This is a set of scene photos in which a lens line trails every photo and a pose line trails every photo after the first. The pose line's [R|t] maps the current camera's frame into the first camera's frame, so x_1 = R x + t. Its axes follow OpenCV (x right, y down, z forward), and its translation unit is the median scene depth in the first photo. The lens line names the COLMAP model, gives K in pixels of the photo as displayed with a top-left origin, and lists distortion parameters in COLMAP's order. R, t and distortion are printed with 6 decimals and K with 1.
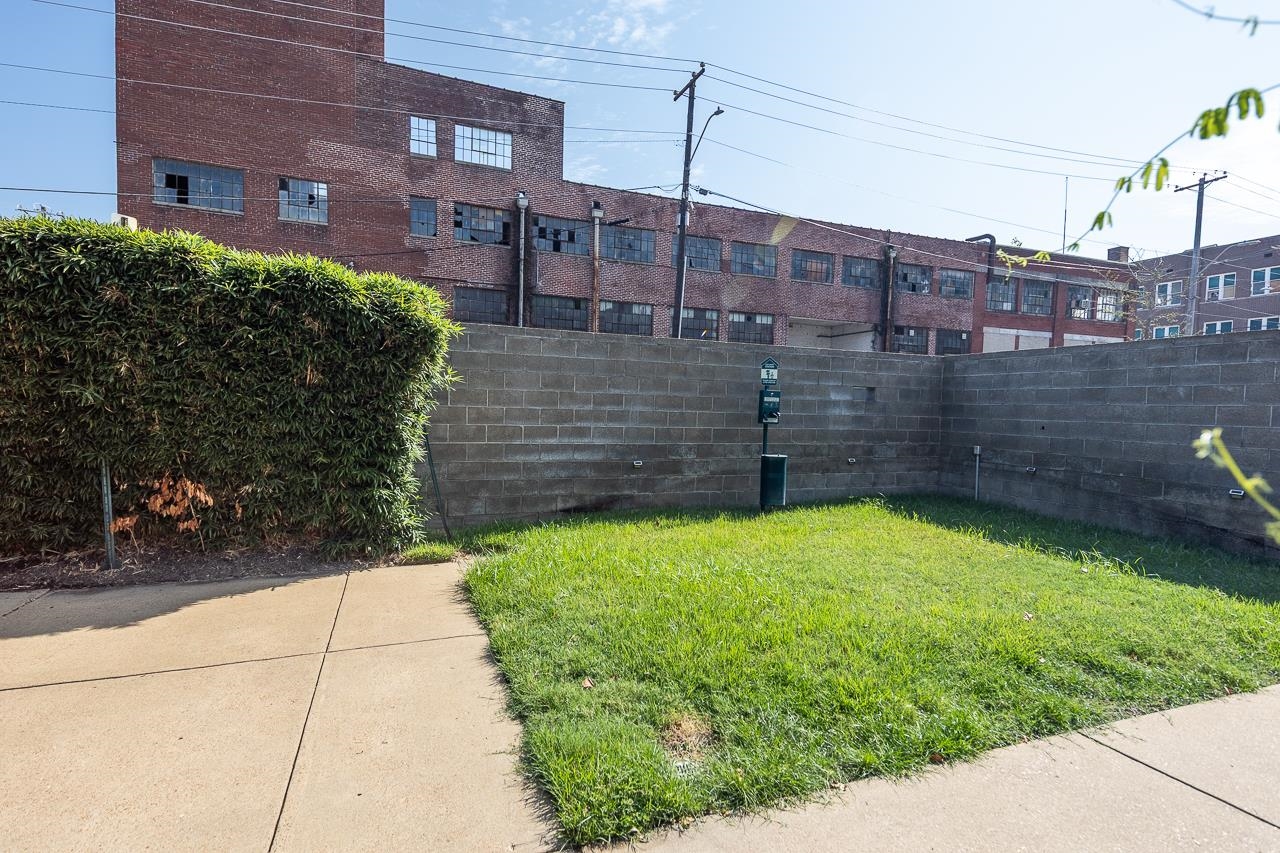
lens RADIAL K [[609.4, 0, 621.8], [0, 609.4, 431.4], [0, 0, 1]] dist [0.042421, -0.015058]
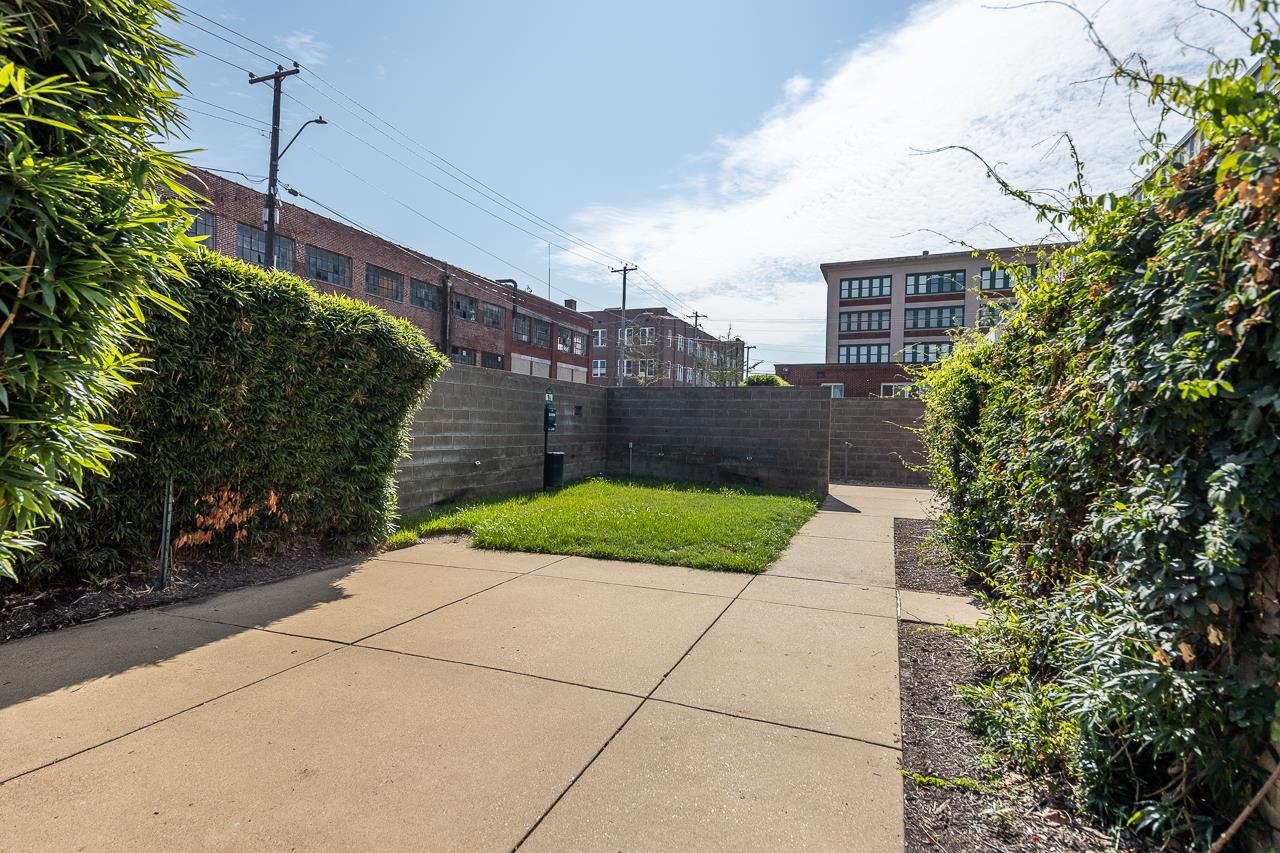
lens RADIAL K [[609.4, 0, 641.0], [0, 609.4, 431.6], [0, 0, 1]] dist [0.042421, -0.015058]
pose [[0.679920, -0.018233, 0.733060, -0.214871], [0.027143, 0.999632, -0.000312, -0.001725], [-0.732784, 0.020109, 0.680164, -0.049519]]
